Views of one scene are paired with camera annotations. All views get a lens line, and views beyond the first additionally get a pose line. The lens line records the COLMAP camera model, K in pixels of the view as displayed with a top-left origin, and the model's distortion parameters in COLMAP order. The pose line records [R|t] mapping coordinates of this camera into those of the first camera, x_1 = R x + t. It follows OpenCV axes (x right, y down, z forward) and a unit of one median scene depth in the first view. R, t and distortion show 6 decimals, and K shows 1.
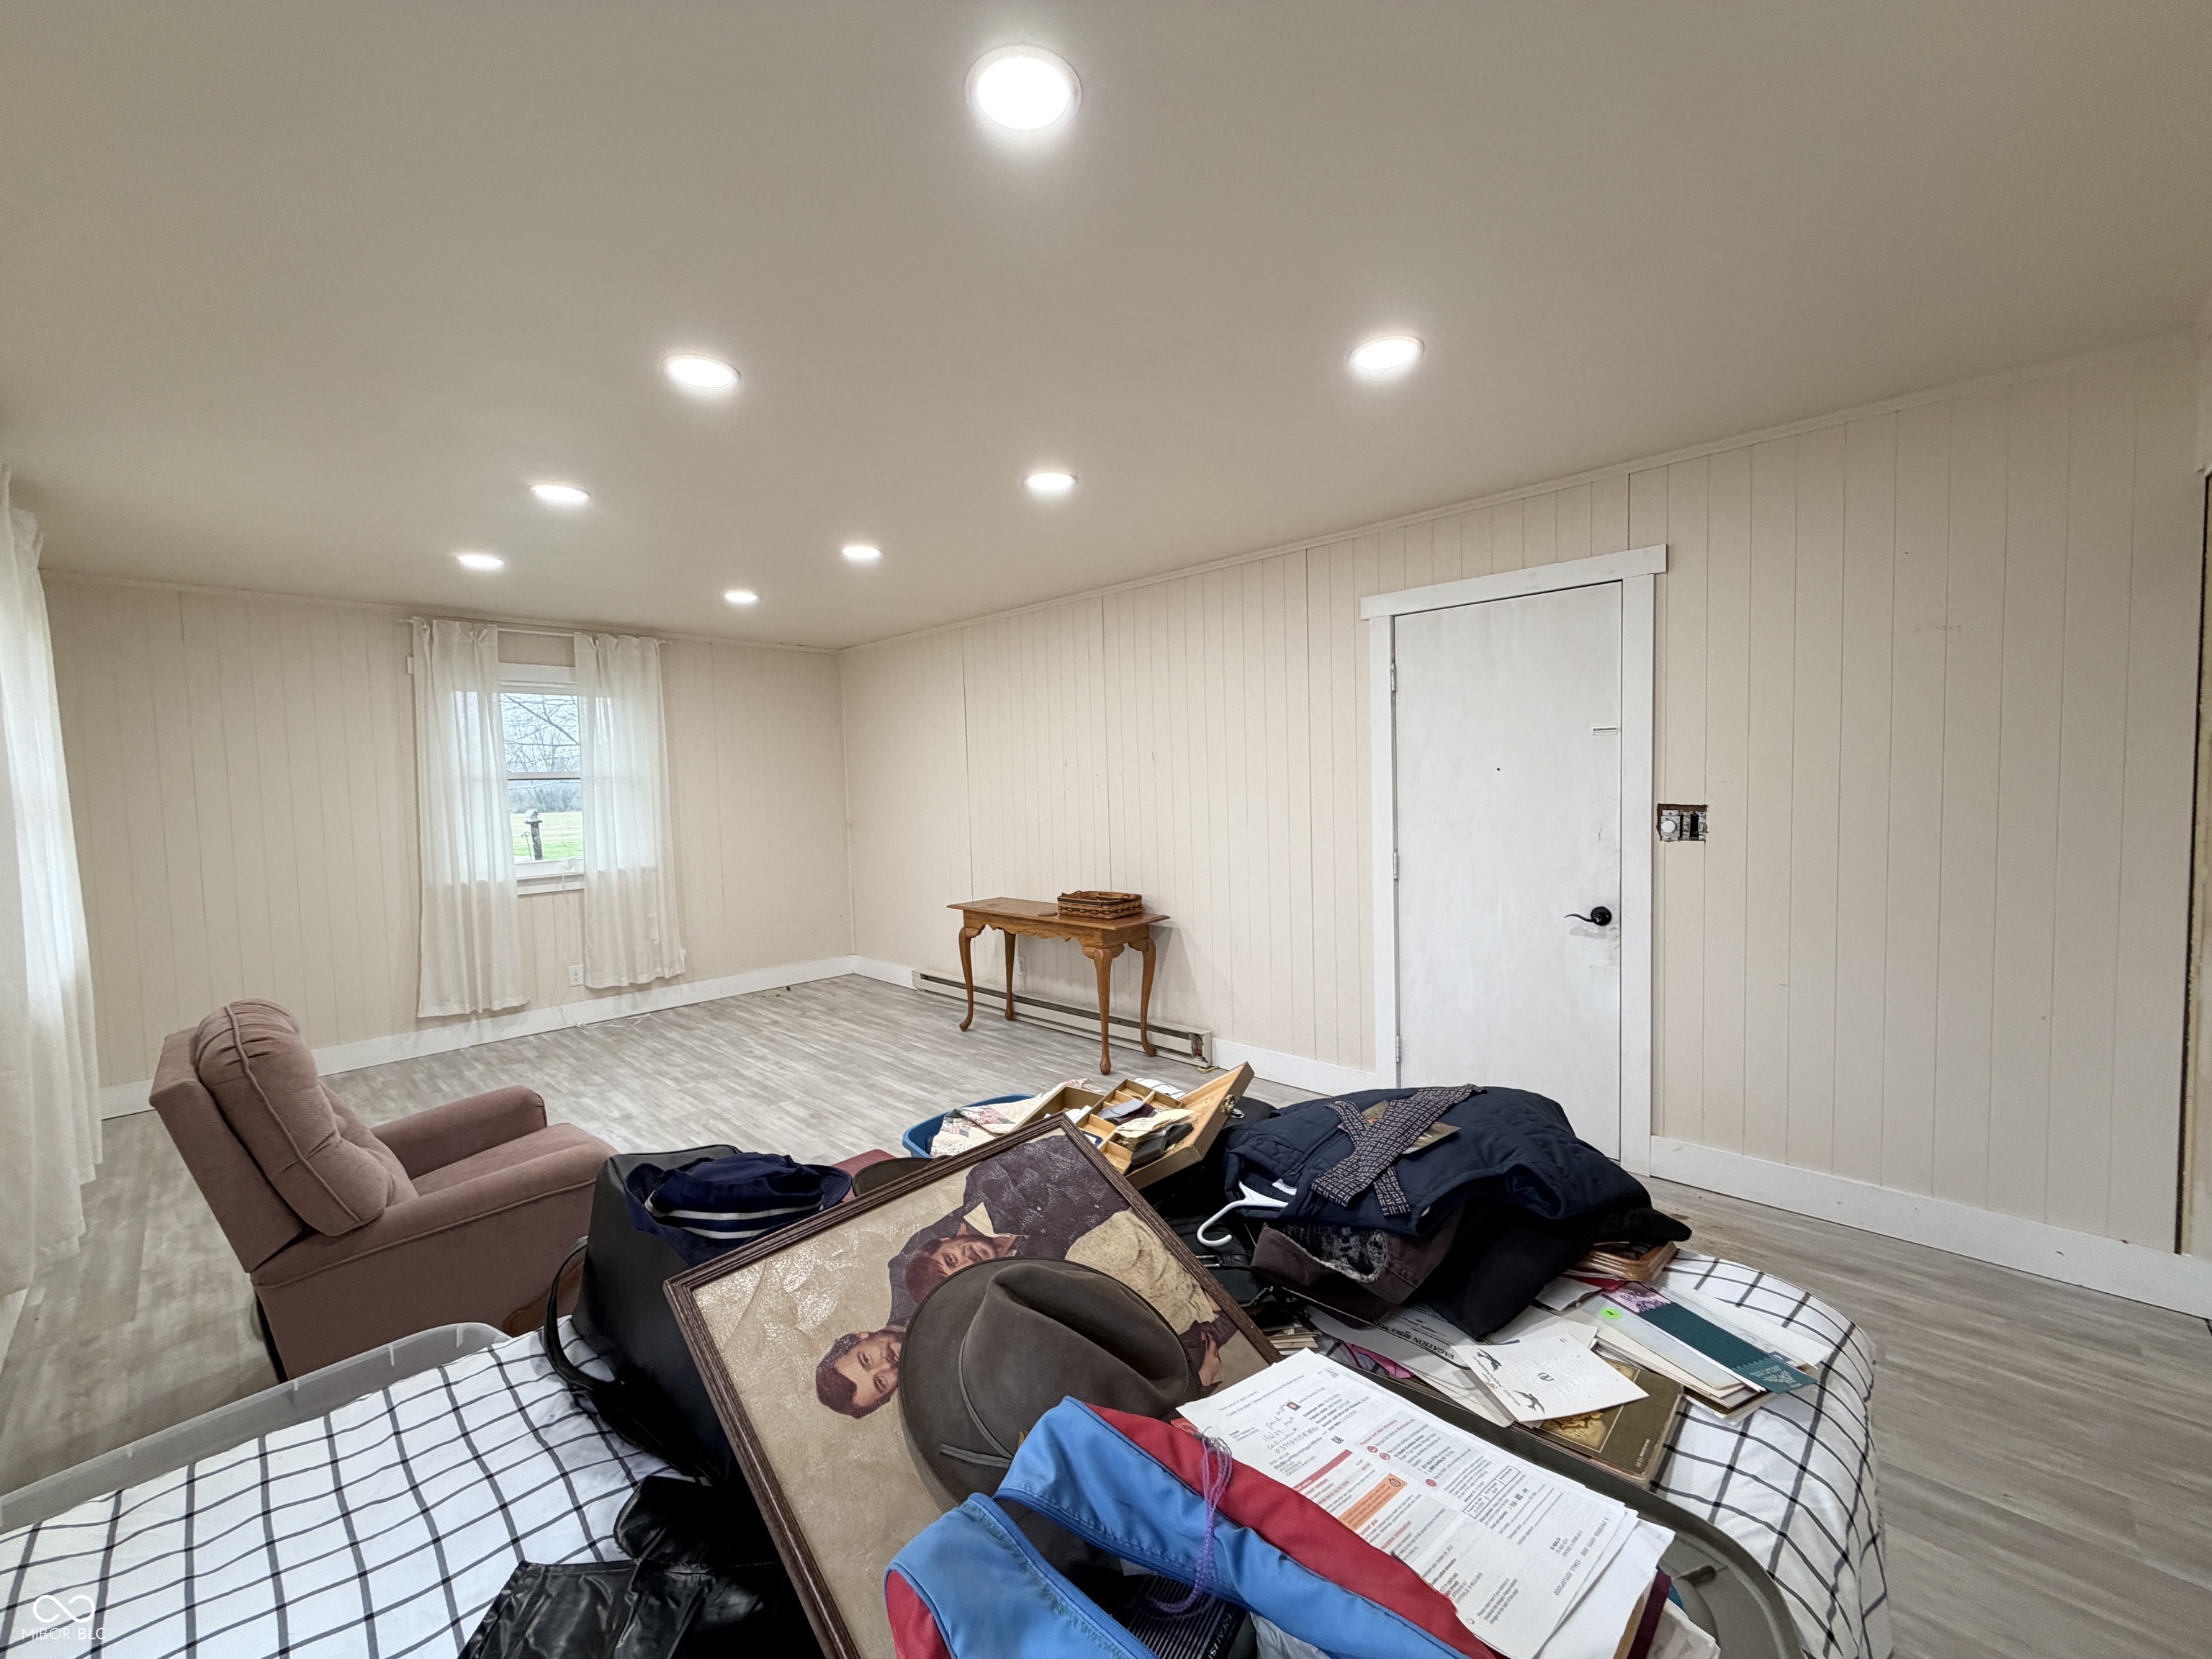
lens RADIAL K [[881.6, 0, 1104.6], [0, 881.6, 830.4], [0, 0, 1]] dist [0.000881, -0.000443]
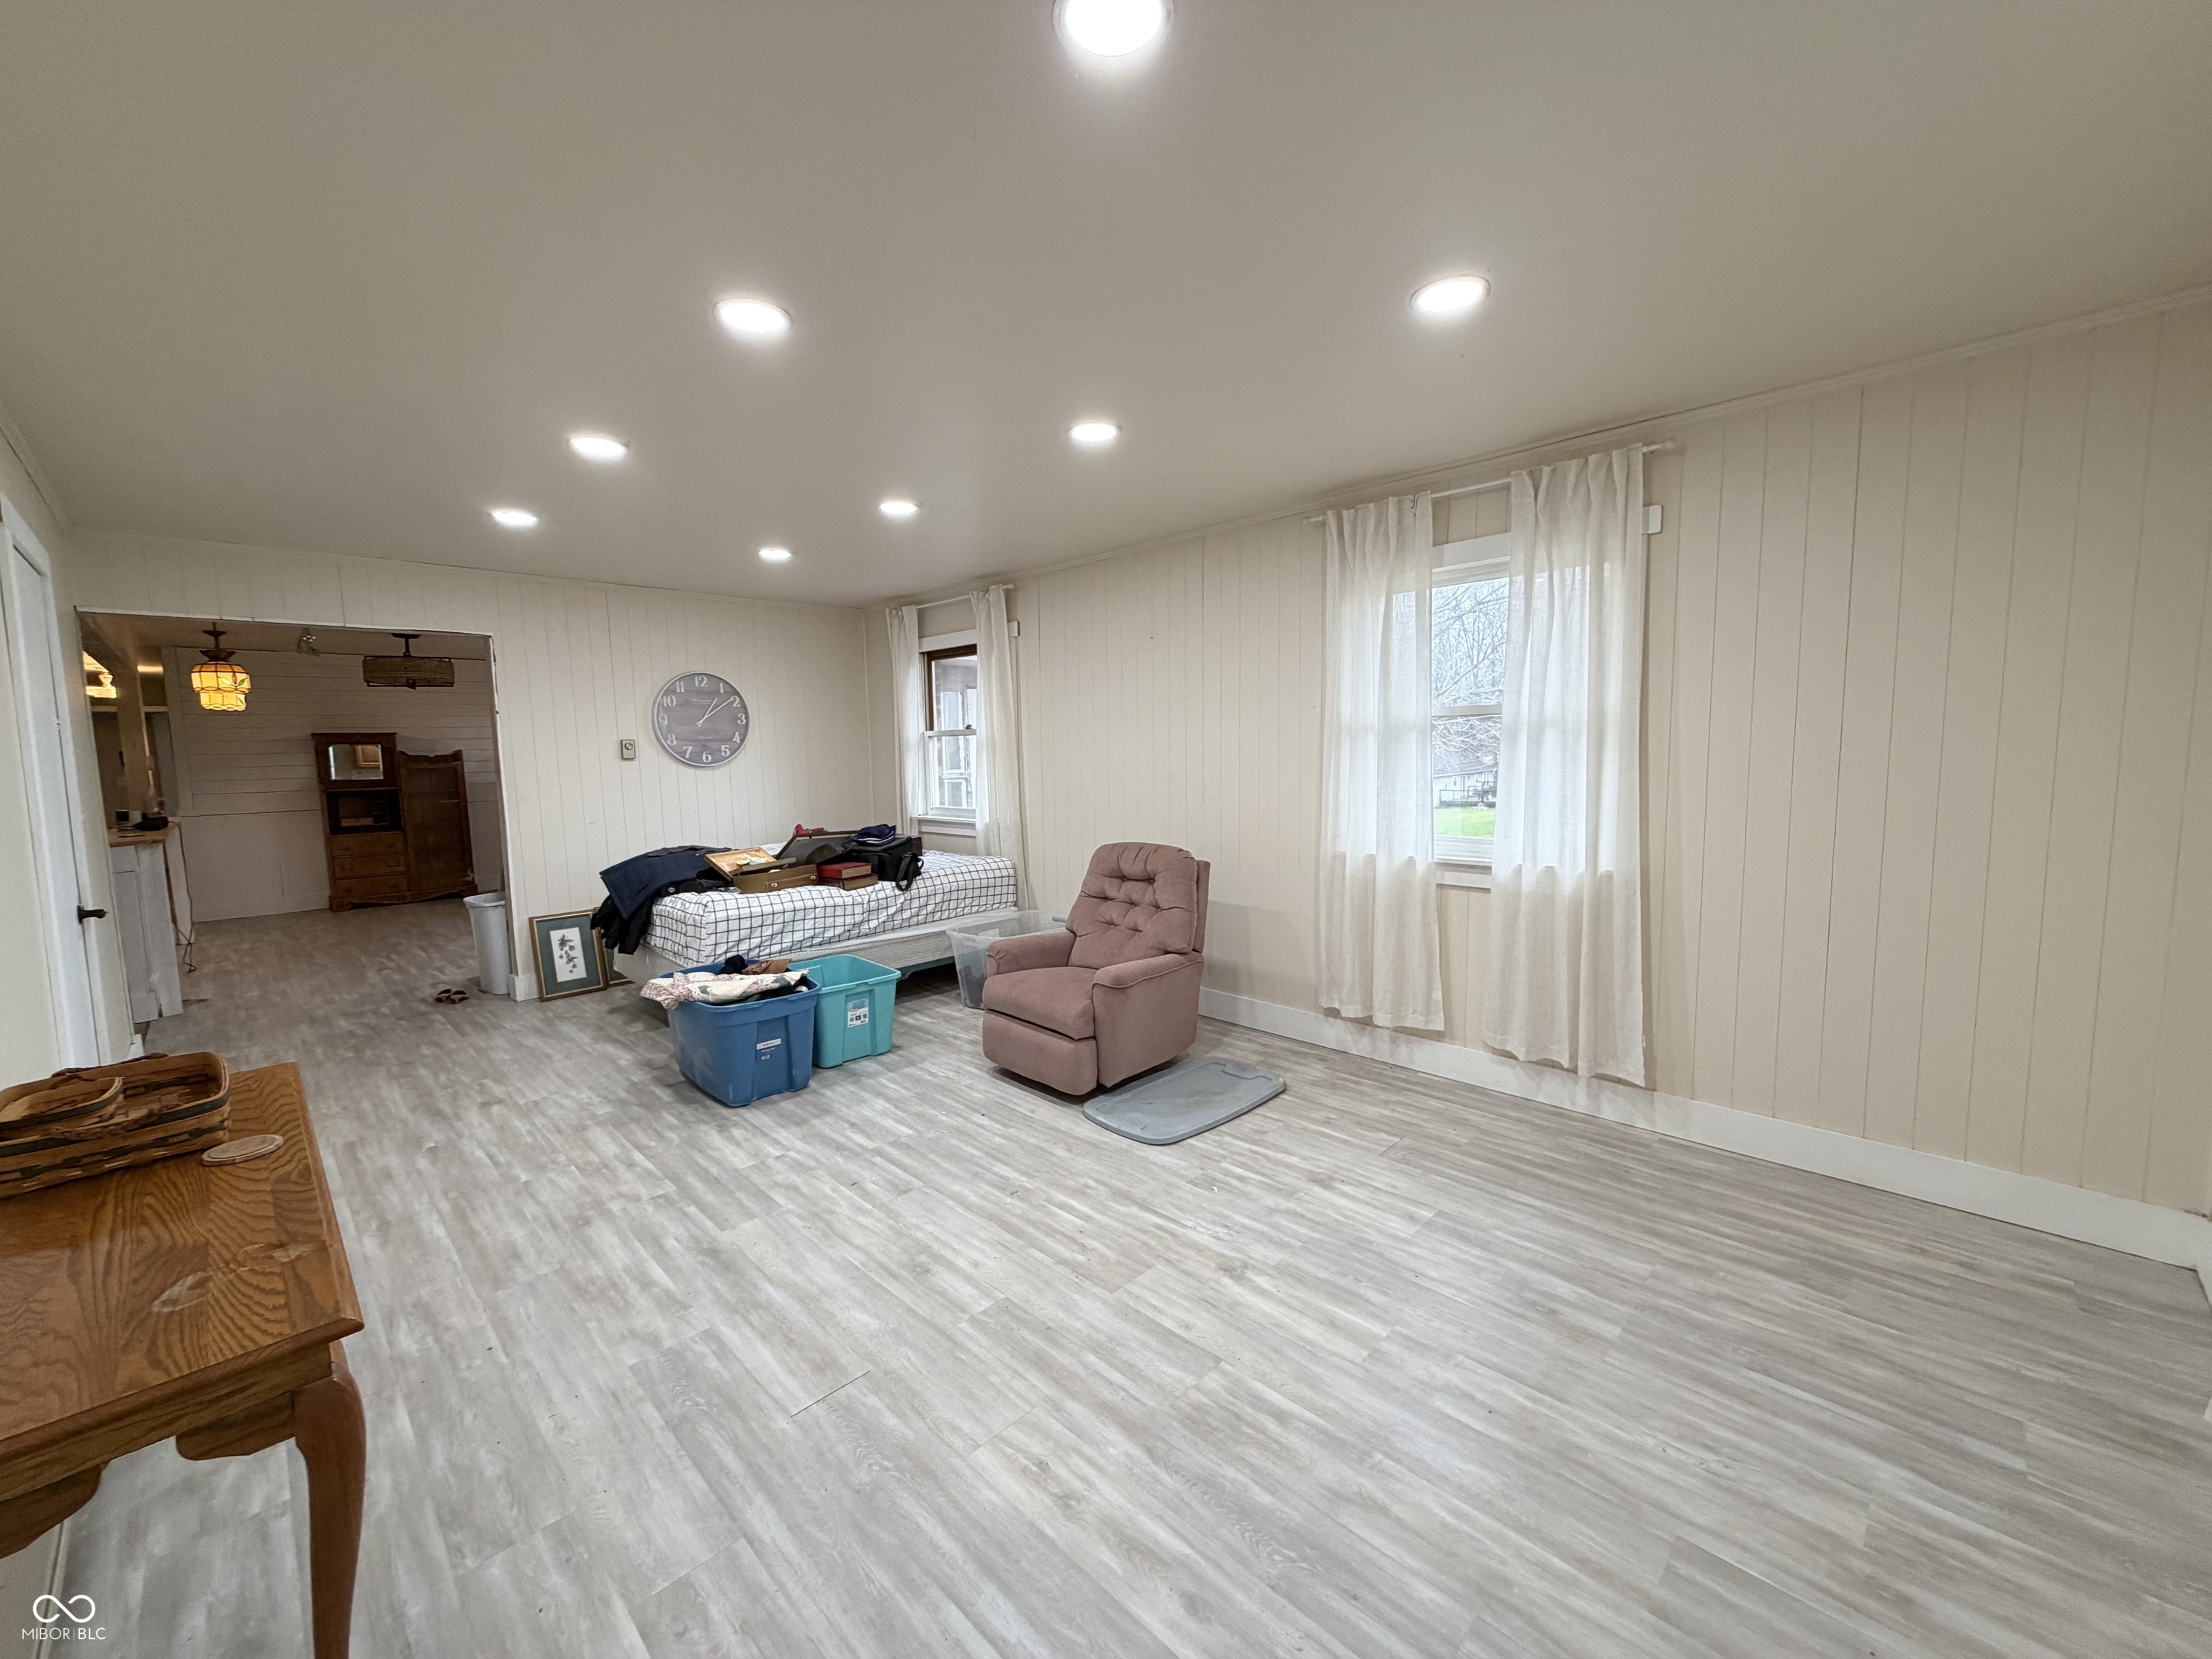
lens RADIAL K [[881.6, 0, 1104.6], [0, 881.6, 830.4], [0, 0, 1]] dist [0.000881, -0.000443]
pose [[-0.998666, 0.045860, 0.023731, -0.447642], [0.048956, 0.987059, 0.152704, -0.067099], [-0.016421, 0.153662, -0.987987, 1.441444]]
